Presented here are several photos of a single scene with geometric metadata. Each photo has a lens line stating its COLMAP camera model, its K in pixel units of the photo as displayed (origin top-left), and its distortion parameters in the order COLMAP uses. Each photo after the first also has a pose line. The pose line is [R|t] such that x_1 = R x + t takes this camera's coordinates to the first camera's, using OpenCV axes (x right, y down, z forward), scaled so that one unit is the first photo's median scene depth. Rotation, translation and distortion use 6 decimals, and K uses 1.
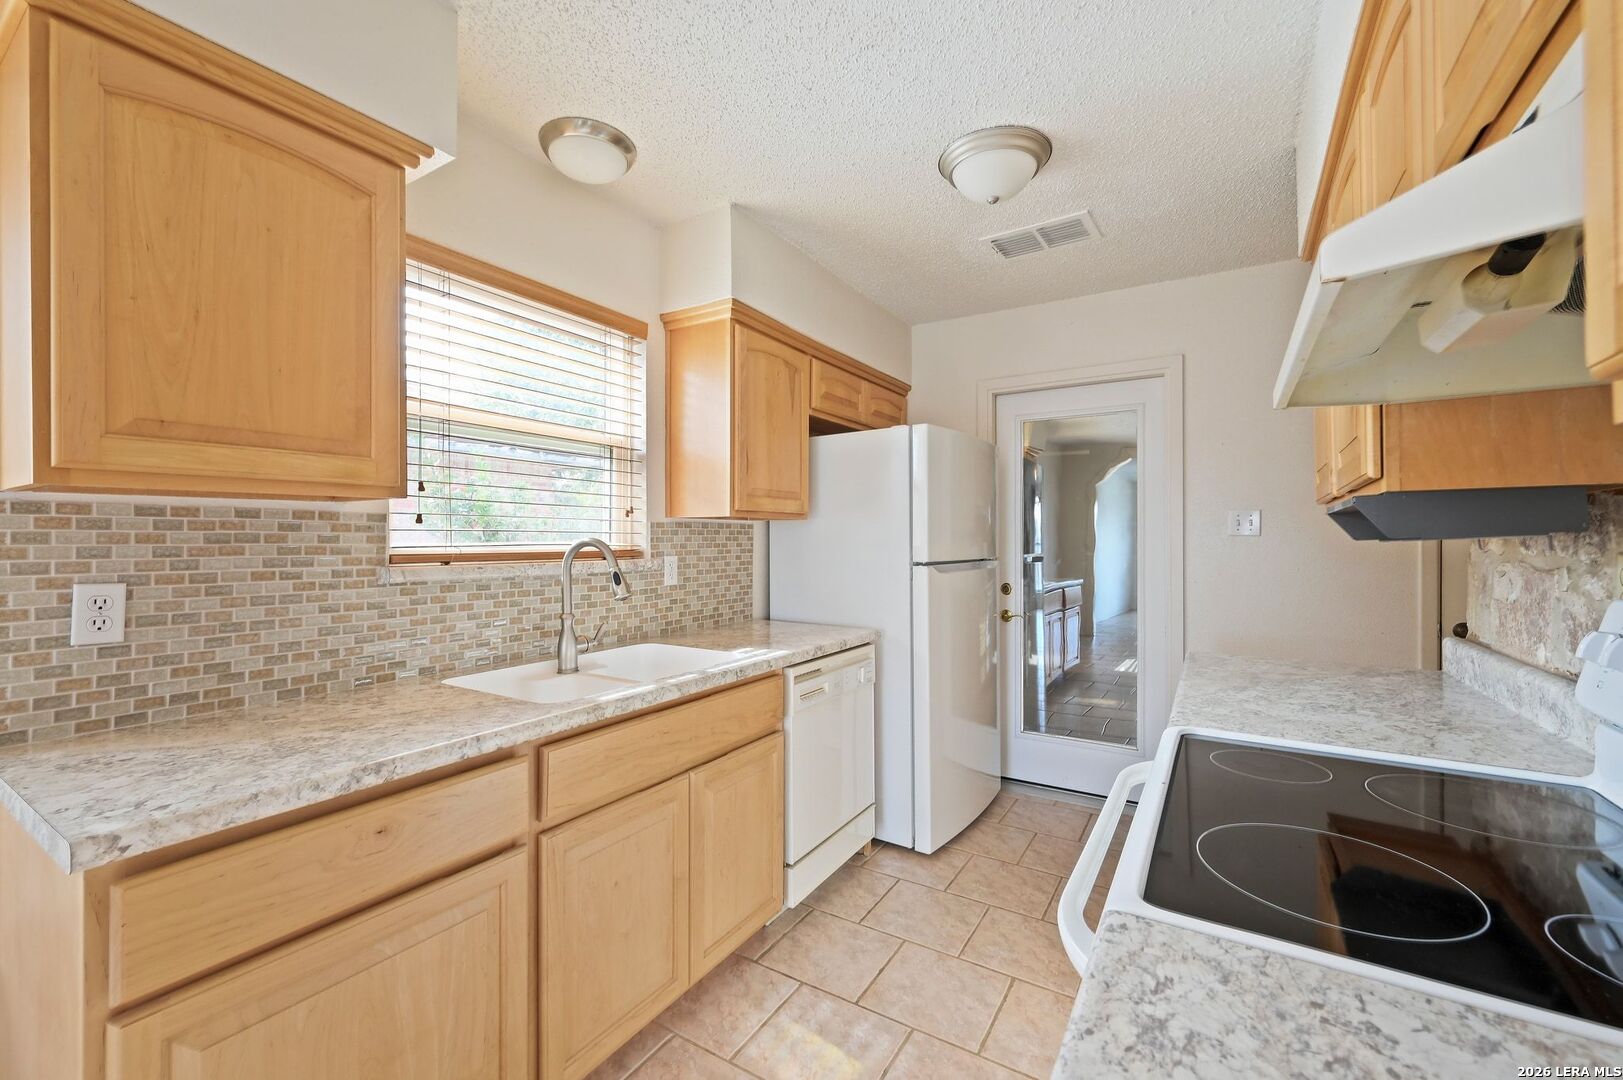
lens RADIAL K [[650.9, 0, 800.1], [0, 650.9, 538.4], [0, 0, 1]] dist [-0.001341, 0.000712]
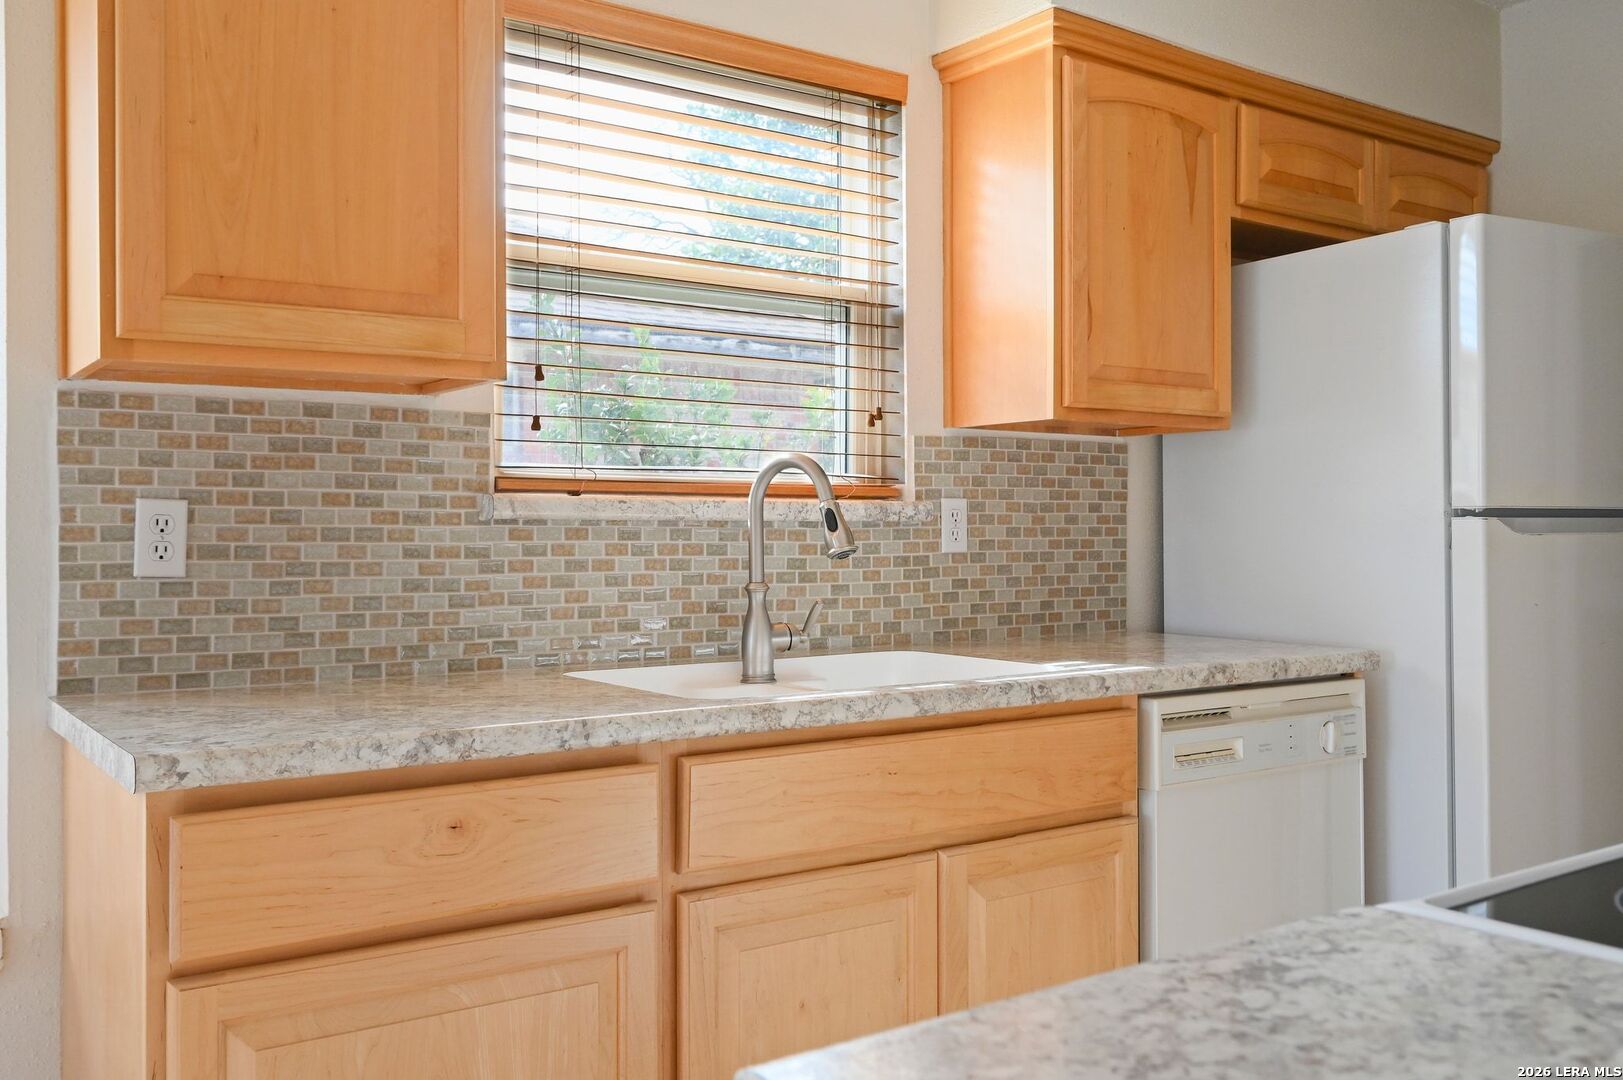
lens RADIAL K [[1372.5, 0, 806.3], [0, 1372.5, 522.9], [0, 0, 1]] dist [0.002849, -0.005761]
pose [[0.926443, -0.002465, -0.376426, 0.183297], [0.001771, 0.999996, -0.002188, 0.076719], [0.376430, 0.001360, 0.926444, -0.165405]]
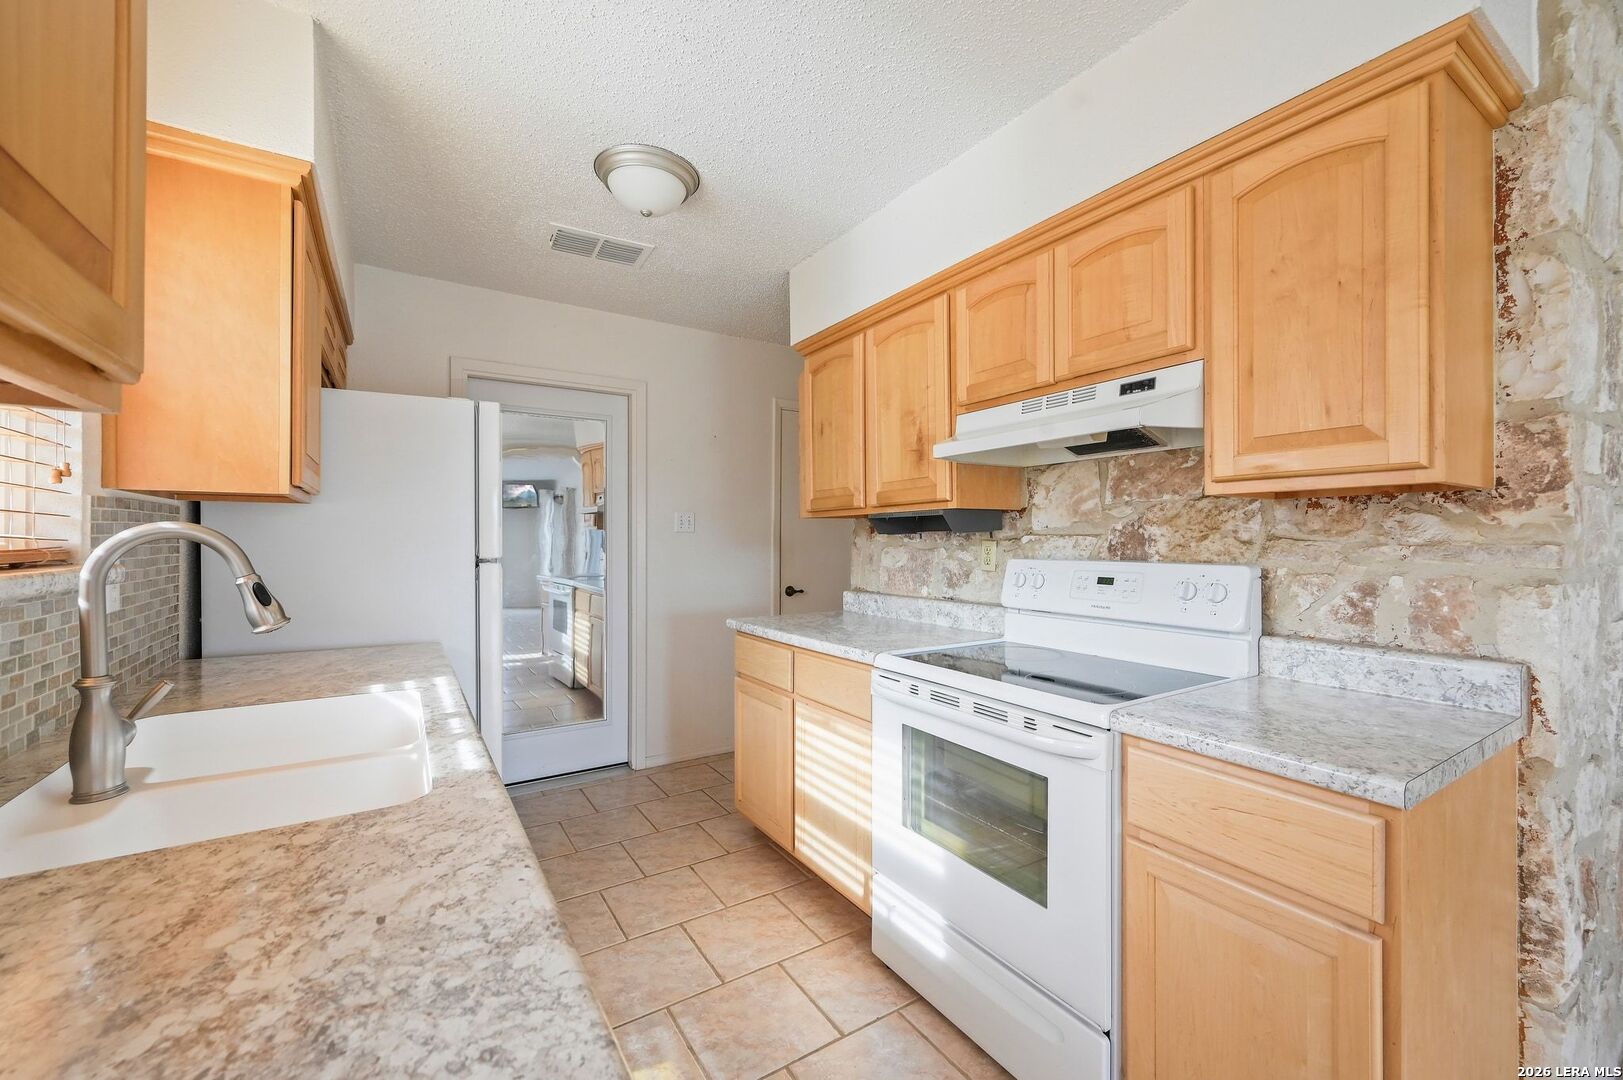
lens RADIAL K [[650.9, 0, 803.4], [0, 650.9, 540.4], [0, 0, 1]] dist [-0.001341, 0.000712]
pose [[0.433613, -0.001209, 0.901098, -0.679108], [-0.002876, 0.999992, 0.002726, 0.013163], [-0.901094, -0.003774, 0.433606, 0.375676]]
